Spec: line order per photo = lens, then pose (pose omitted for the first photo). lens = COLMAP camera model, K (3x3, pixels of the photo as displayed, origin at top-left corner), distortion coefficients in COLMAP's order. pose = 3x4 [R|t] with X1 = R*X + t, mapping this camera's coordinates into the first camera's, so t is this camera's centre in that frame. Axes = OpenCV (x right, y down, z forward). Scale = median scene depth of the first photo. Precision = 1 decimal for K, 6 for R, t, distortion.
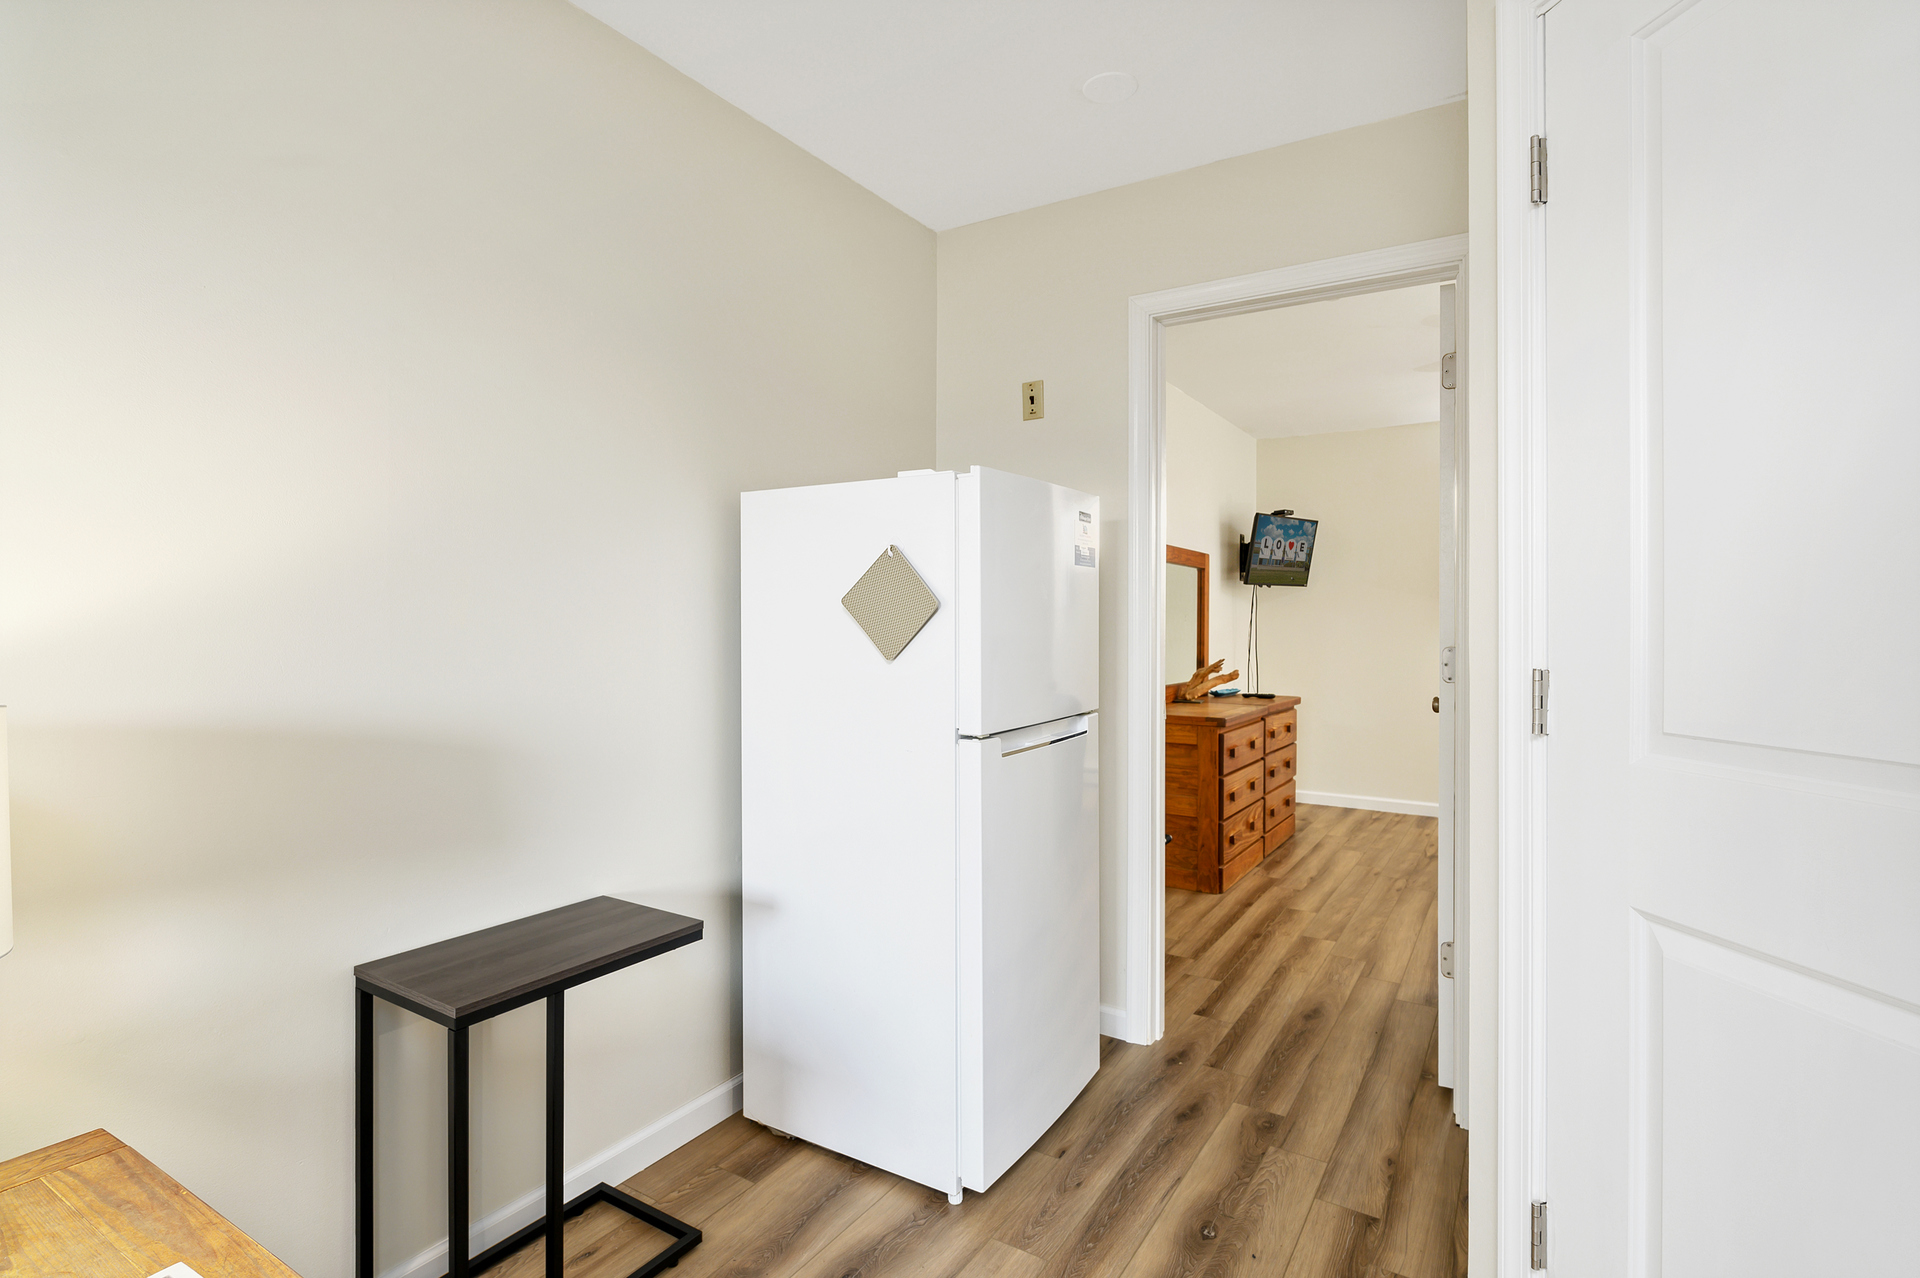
lens RADIAL K [[910.7, 0, 989.1], [0, 910.7, 623.2], [0, 0, 1]] dist [-0.007353, -0.000481]
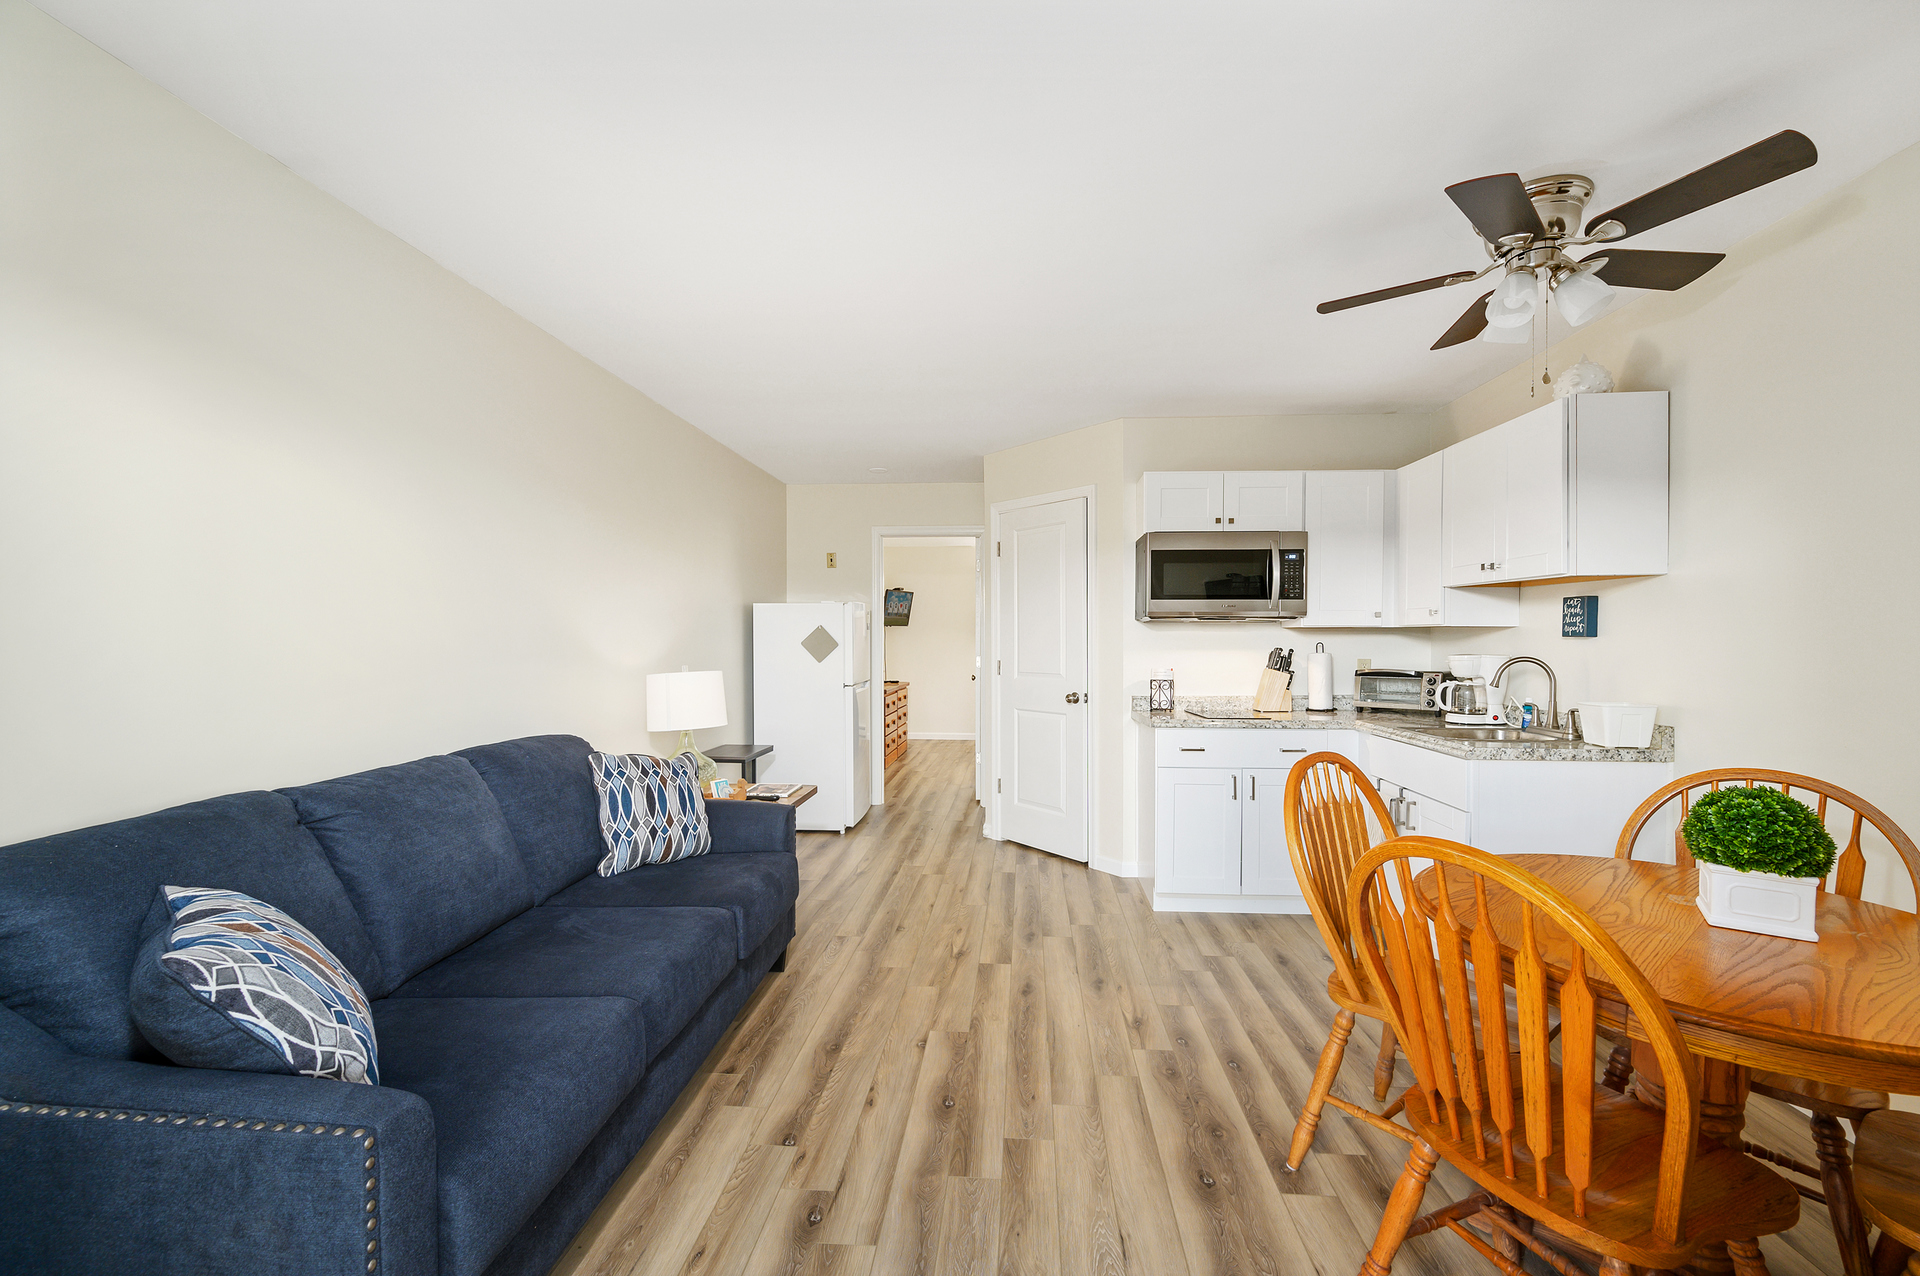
lens RADIAL K [[768.8, 0, 960.0], [0, 768.8, 638.0], [0, 0, 1]] dist [-0.000272, -0.000014]
pose [[0.895794, 0.001546, 0.444466, -0.588761], [-0.000227, 0.999995, -0.003019, -0.022954], [-0.444469, 0.002604, 0.895791, -1.082788]]
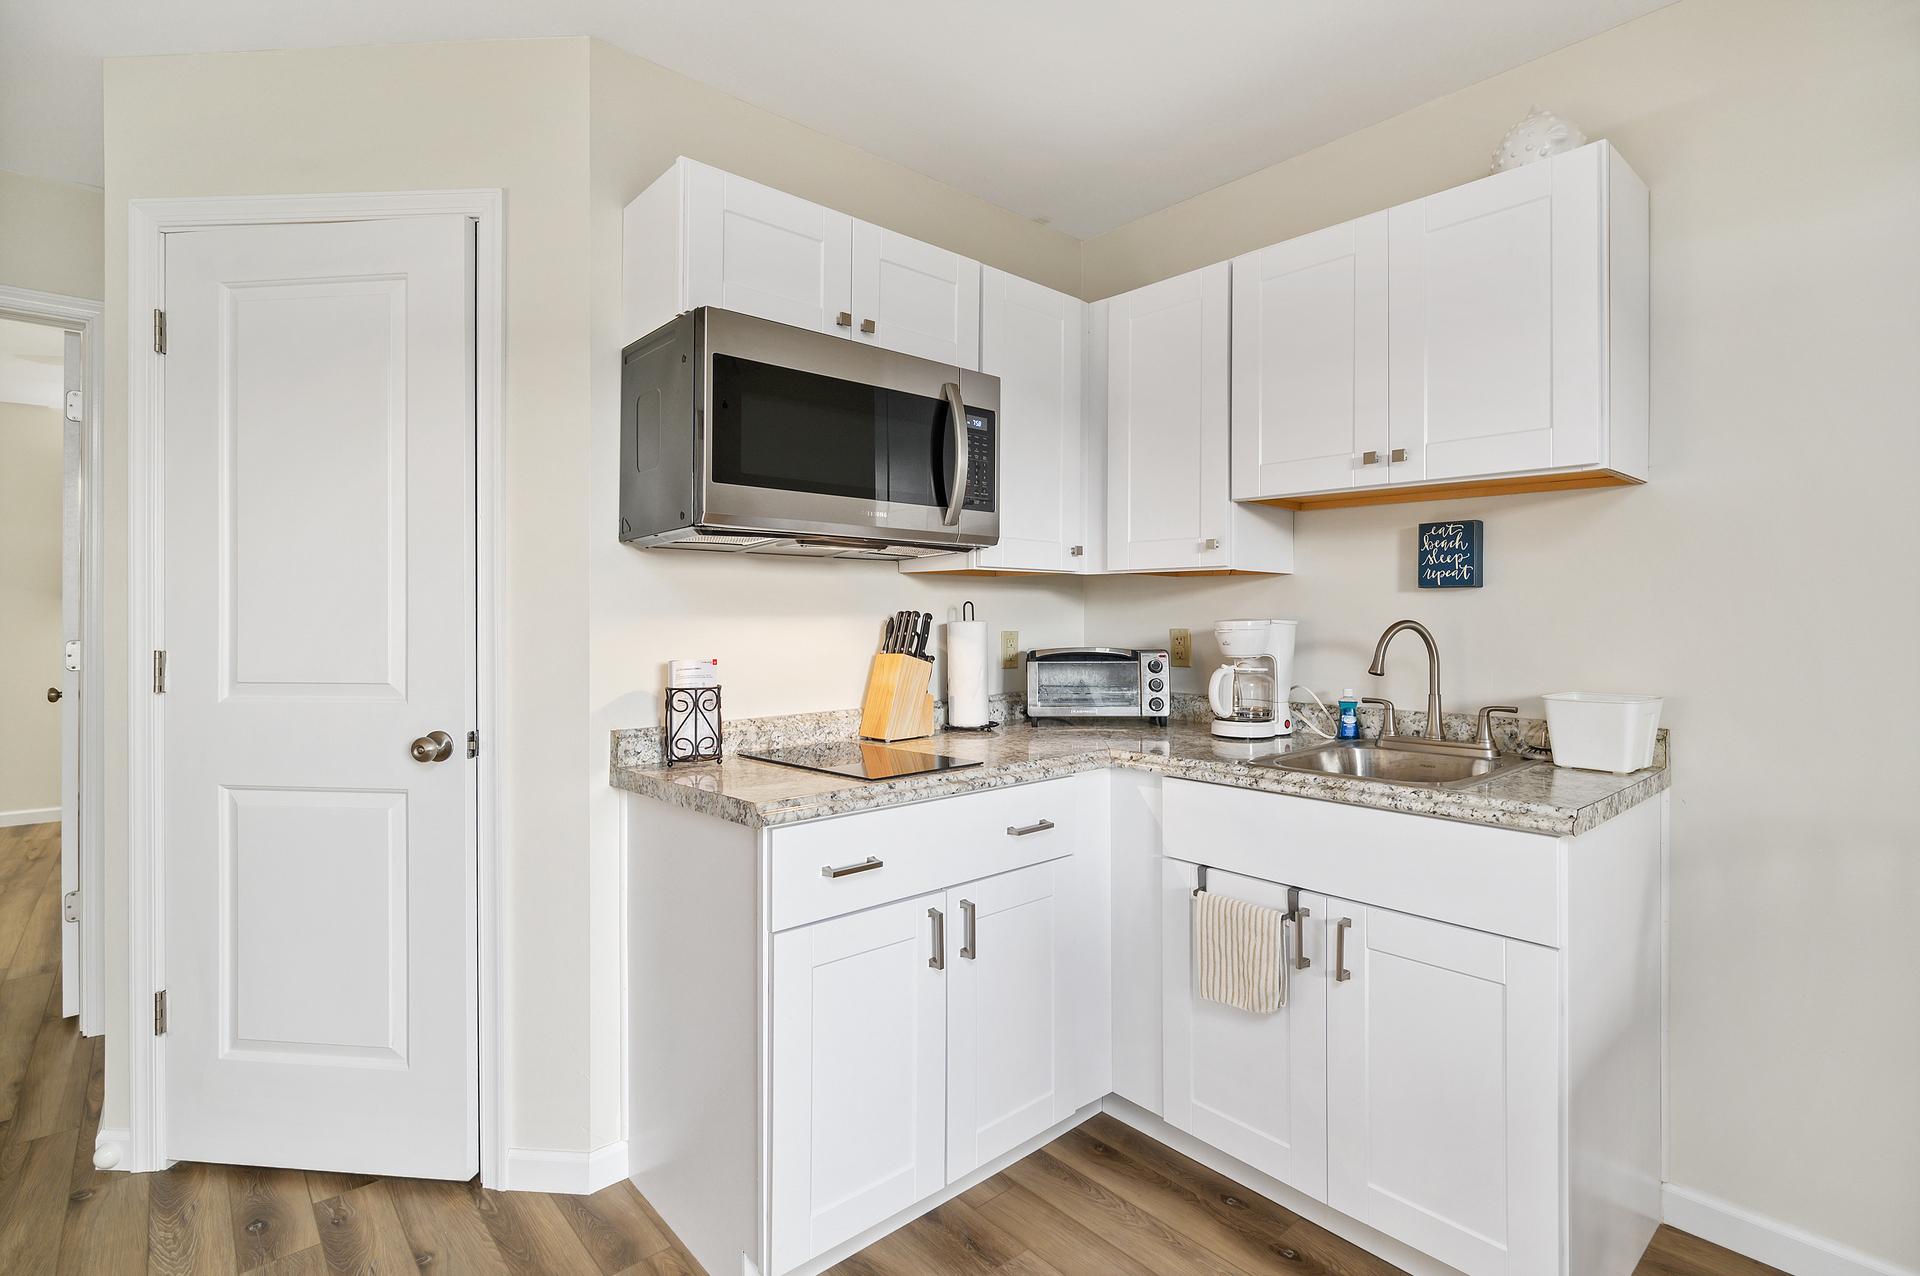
lens RADIAL K [[900.4, 0, 960.6], [0, 900.4, 612.6], [0, 0, 1]] dist [-0.000828, -0.001840]
pose [[0.296624, 0.001252, 0.954994, -0.226843], [0.000521, 0.999999, -0.001473, -0.006599], [-0.954994, 0.000935, 0.296623, -0.380859]]
